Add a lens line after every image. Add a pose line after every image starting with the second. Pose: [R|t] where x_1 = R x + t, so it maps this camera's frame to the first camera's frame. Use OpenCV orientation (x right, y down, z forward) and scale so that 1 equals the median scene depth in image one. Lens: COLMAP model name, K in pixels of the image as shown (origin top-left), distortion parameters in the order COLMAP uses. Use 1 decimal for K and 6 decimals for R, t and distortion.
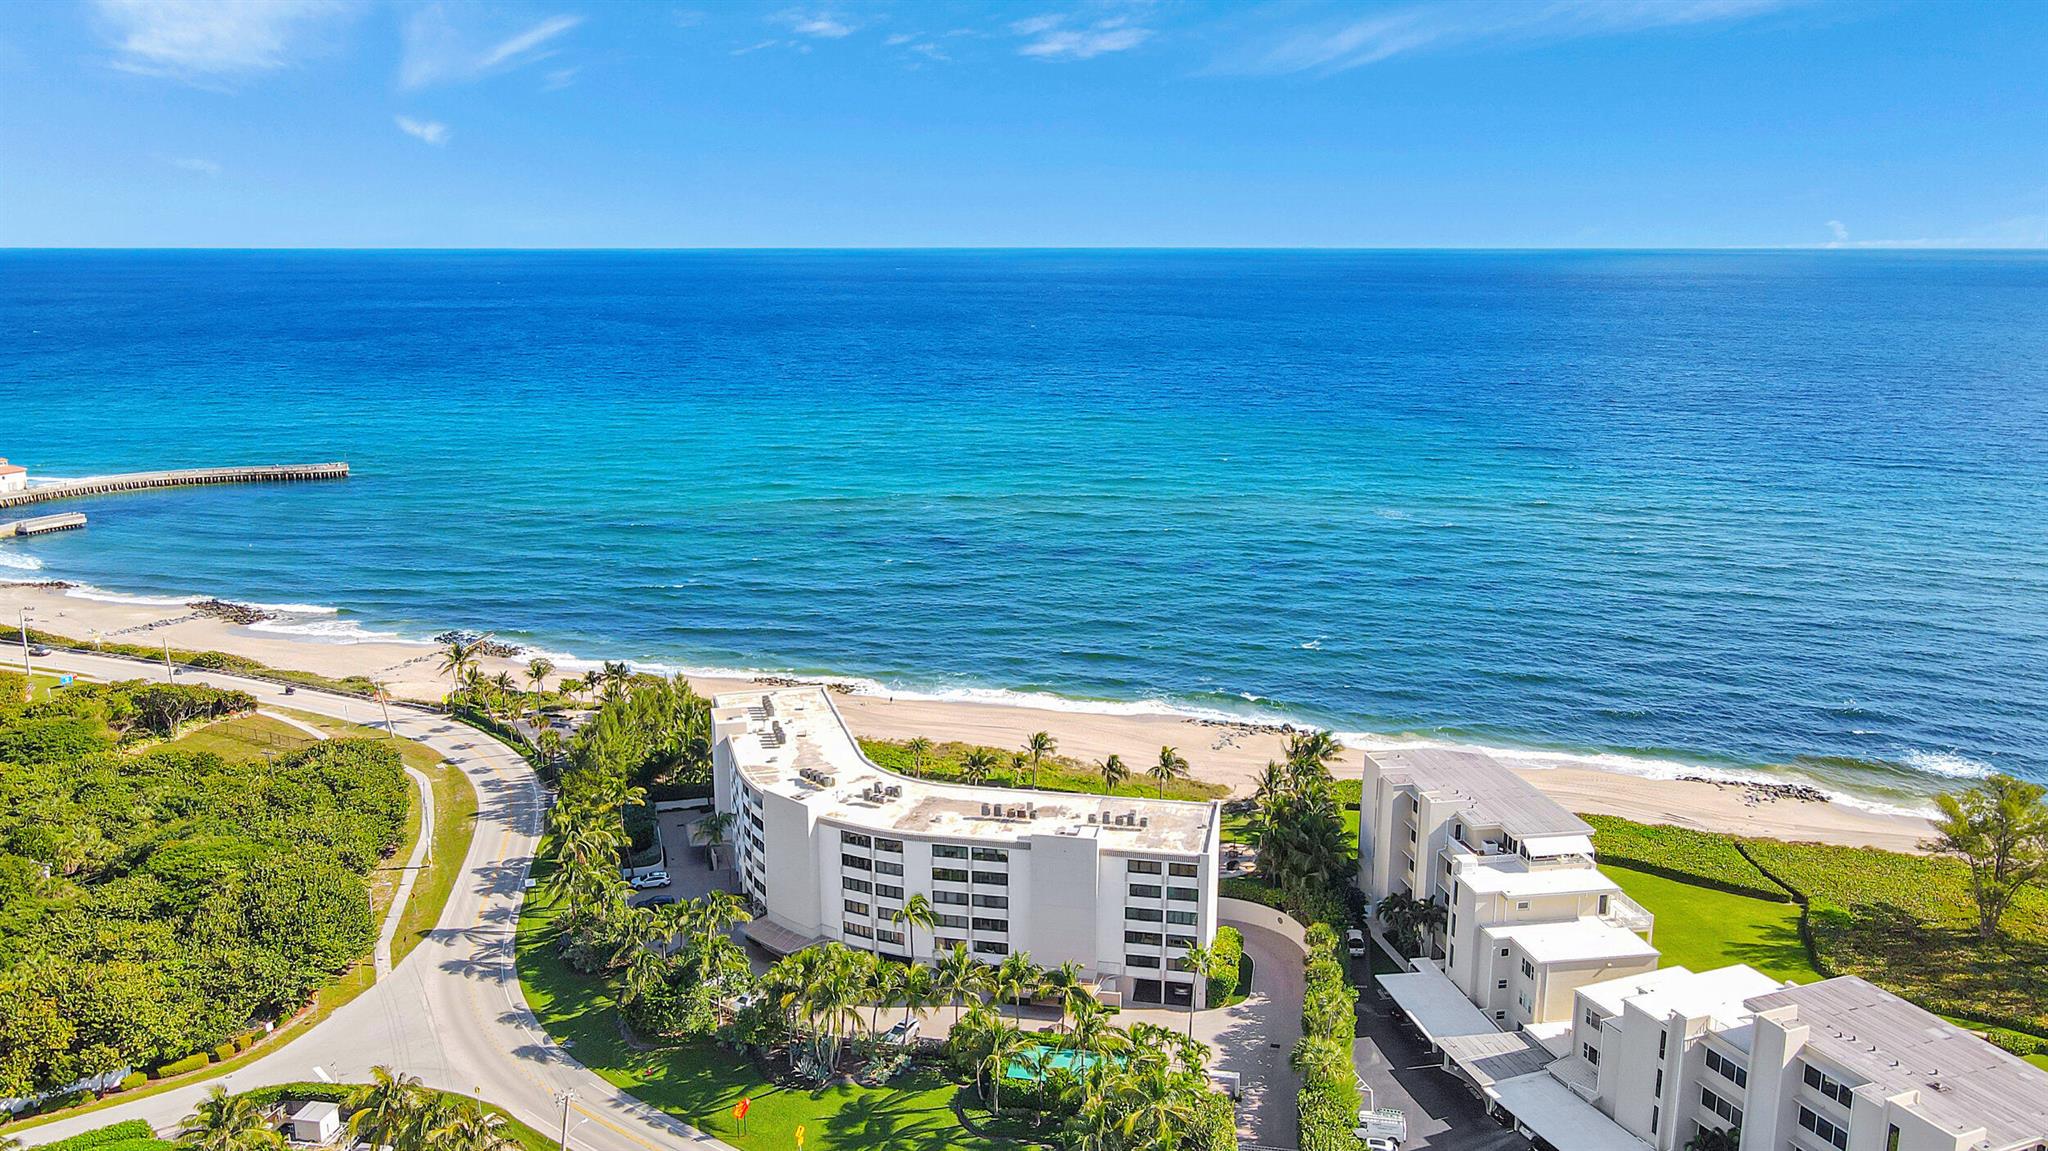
lens RADIAL K [[1548.3, 0, 1015.7], [0, 1548.3, 570.2], [0, 0, 1]] dist [0.009014, 0.010083]
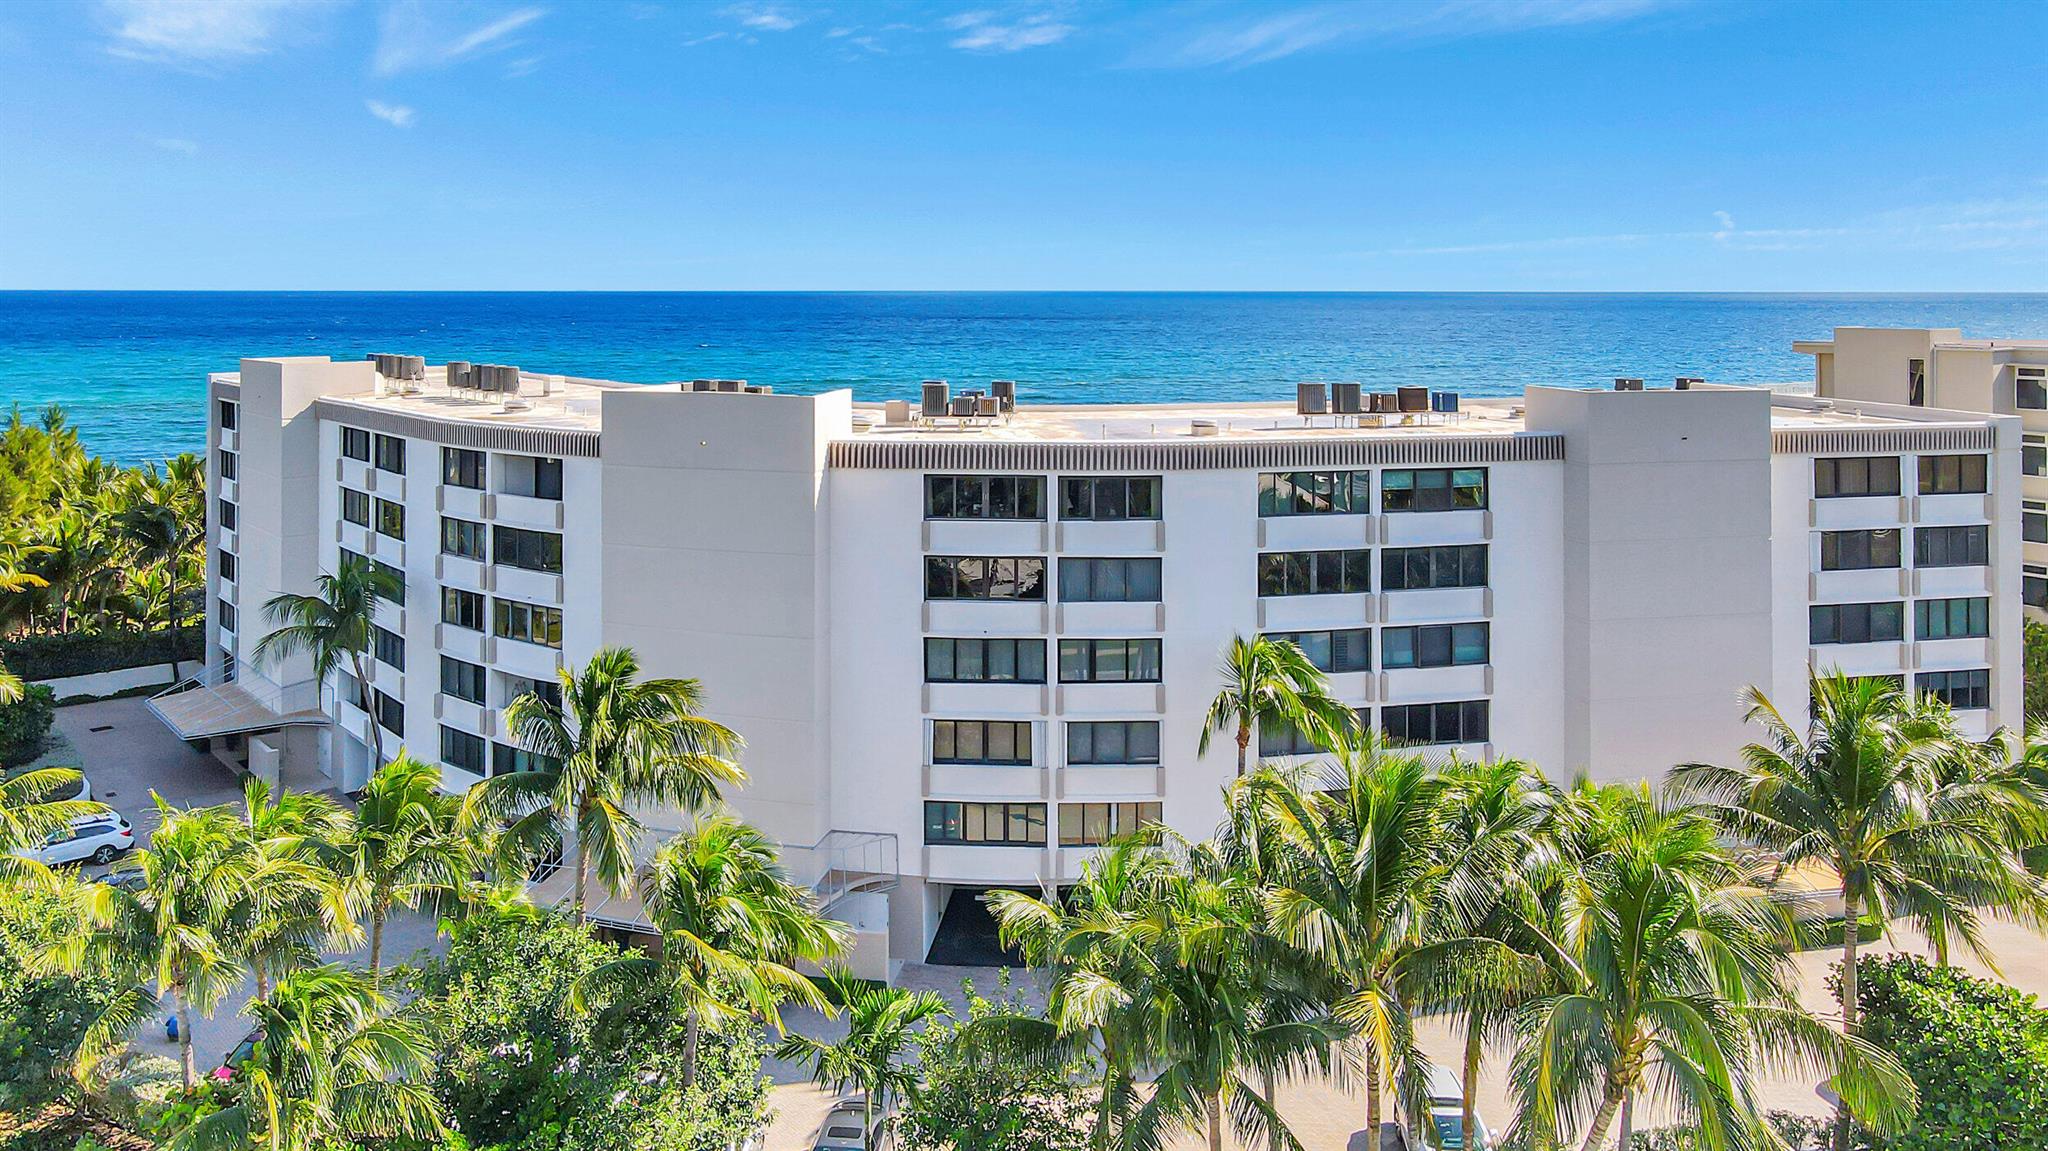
lens RADIAL K [[1540.3, 0, 1058.9], [0, 1540.3, 330.5], [0, 0, 1]] dist [0.022273, 0.004674]
pose [[0.905969, -0.009369, 0.423240, -0.216834], [0.085877, 0.983036, -0.162065, 0.194495], [-0.414542, 0.183172, 0.891405, 0.737327]]
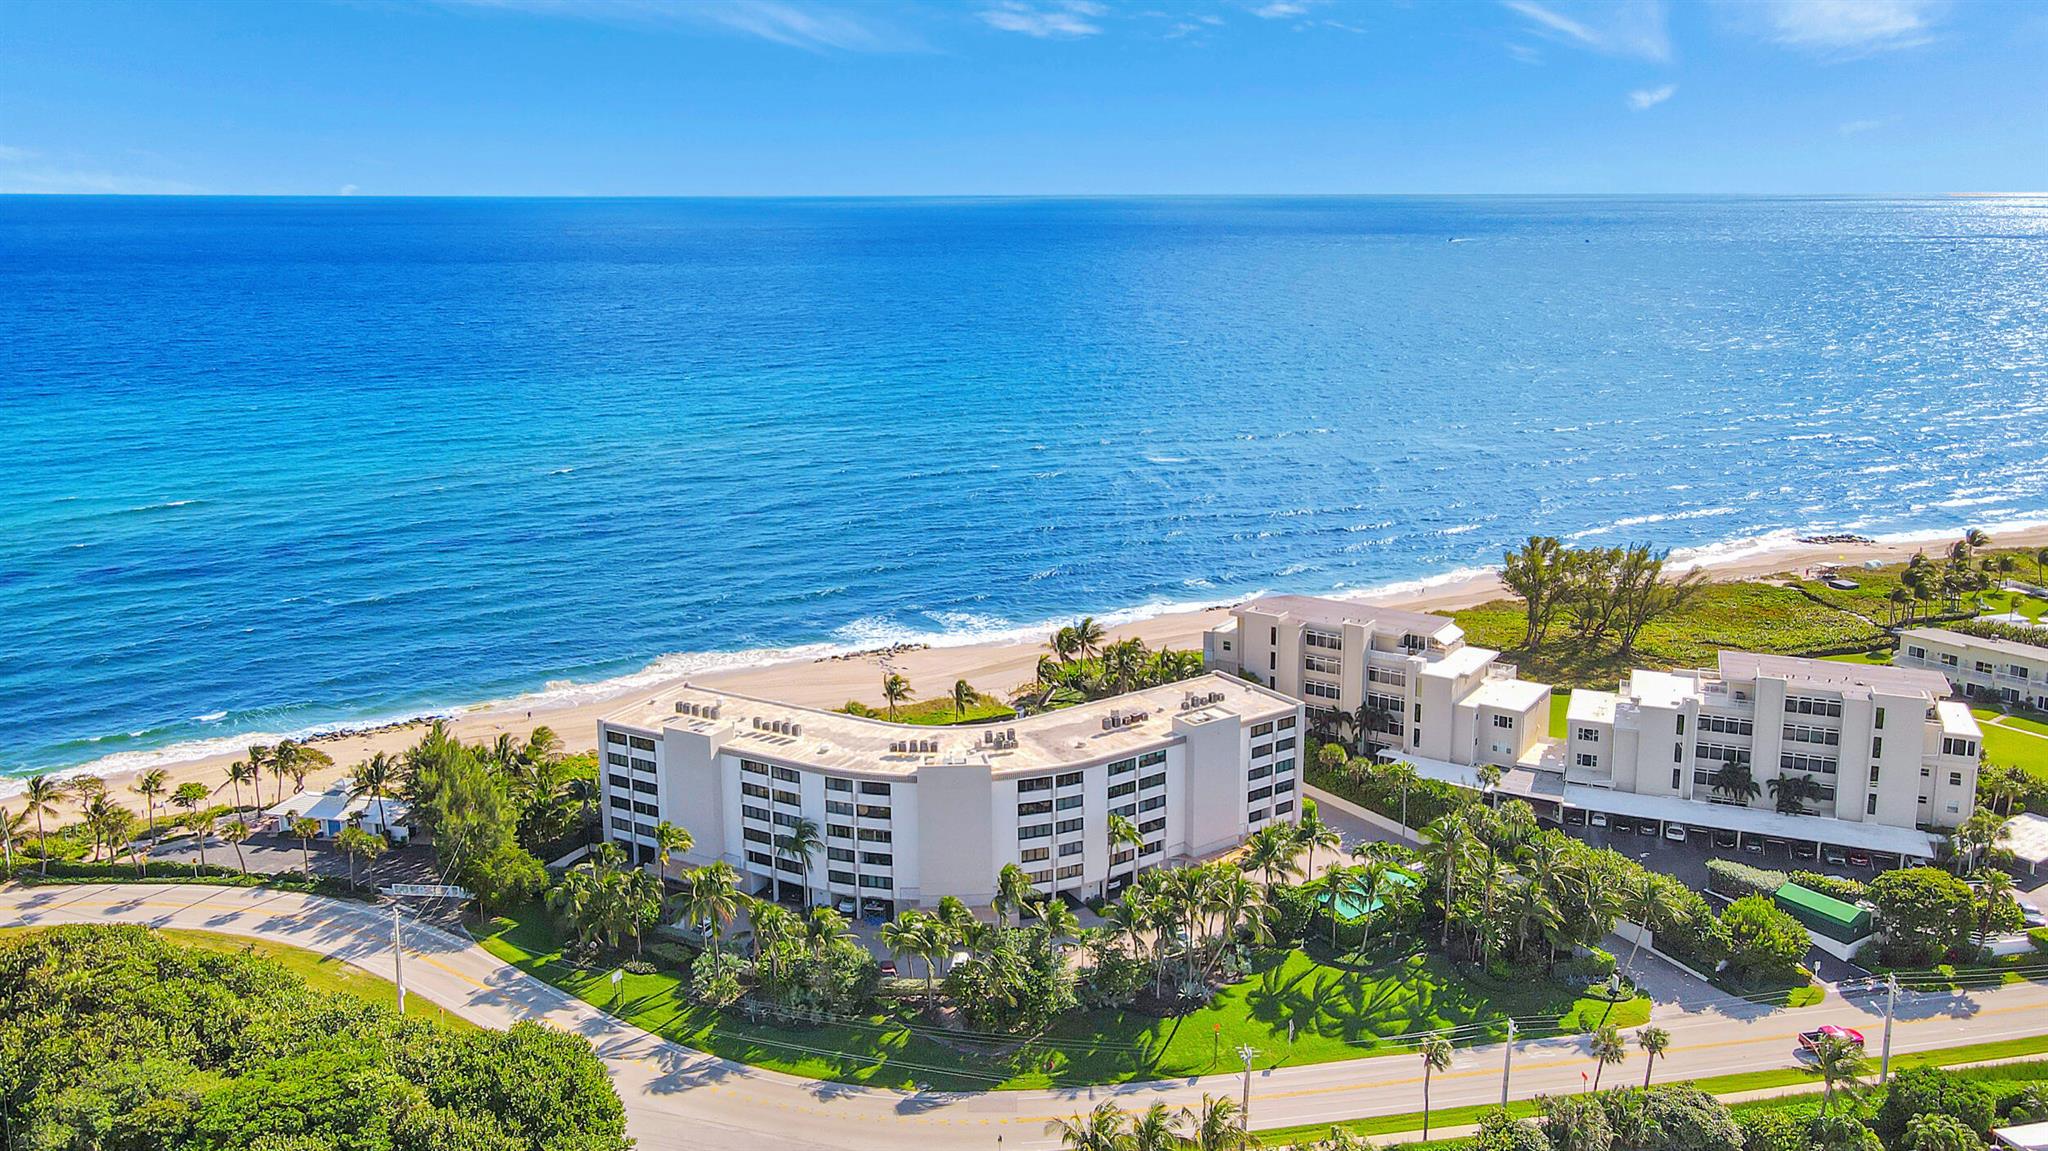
lens RADIAL K [[1559.7, 0, 1016.7], [0, 1559.7, 465.6], [0, 0, 1]] dist [0.004541, 0.009636]
pose [[0.703476, -0.131994, 0.698354, -0.789846], [0.158819, 0.986950, 0.026557, -0.056062], [-0.692746, 0.092230, 0.715259, 0.281134]]
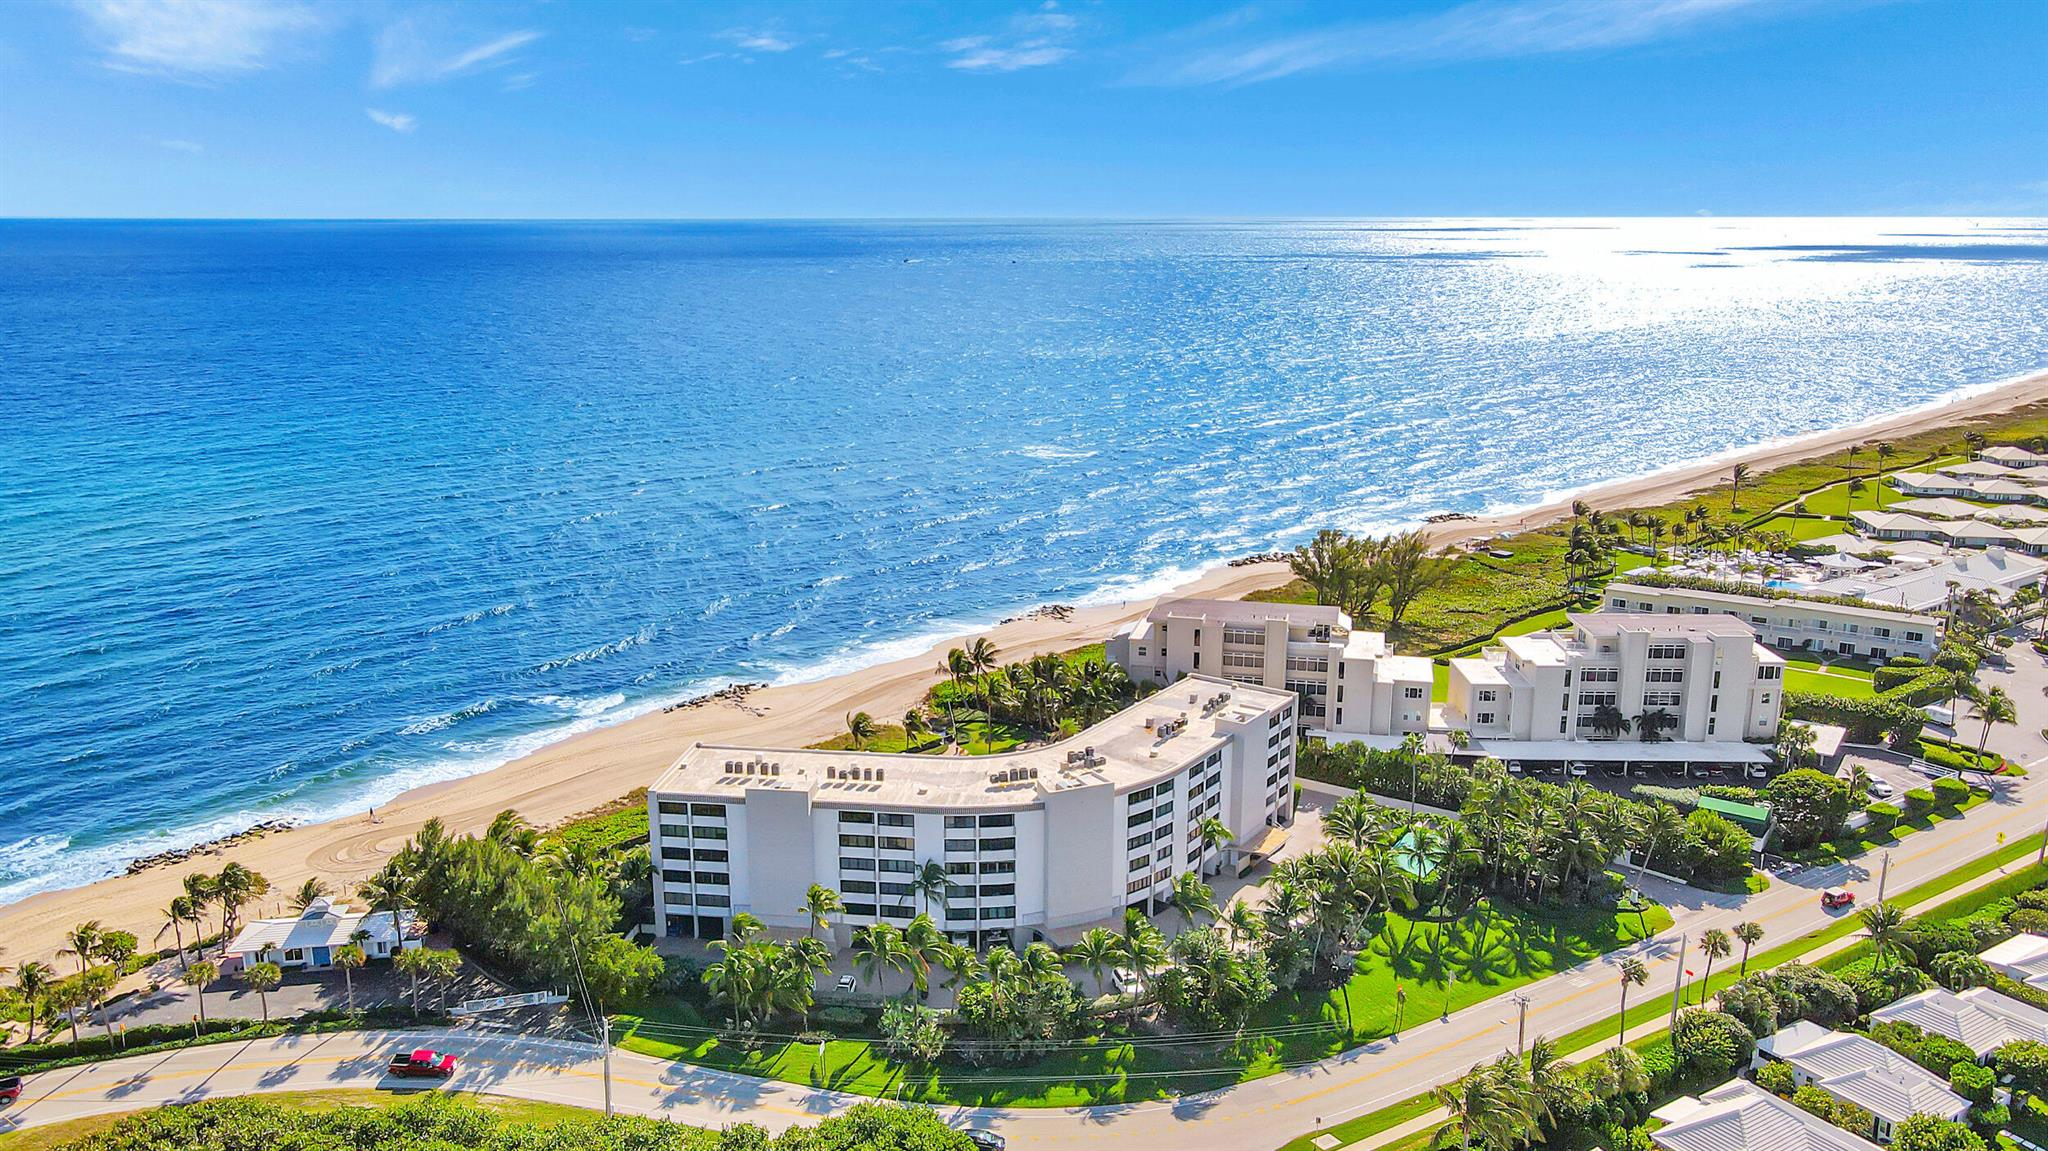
lens RADIAL K [[1531.6, 0, 1016.1], [0, 1531.6, 574.7], [0, 0, 1]] dist [0.008103, 0.010513]
pose [[0.392955, -0.216040, 0.893819, -1.019685], [0.192864, 0.969754, 0.149603, -0.136452], [-0.899105, 0.113598, 0.422736, 0.638903]]
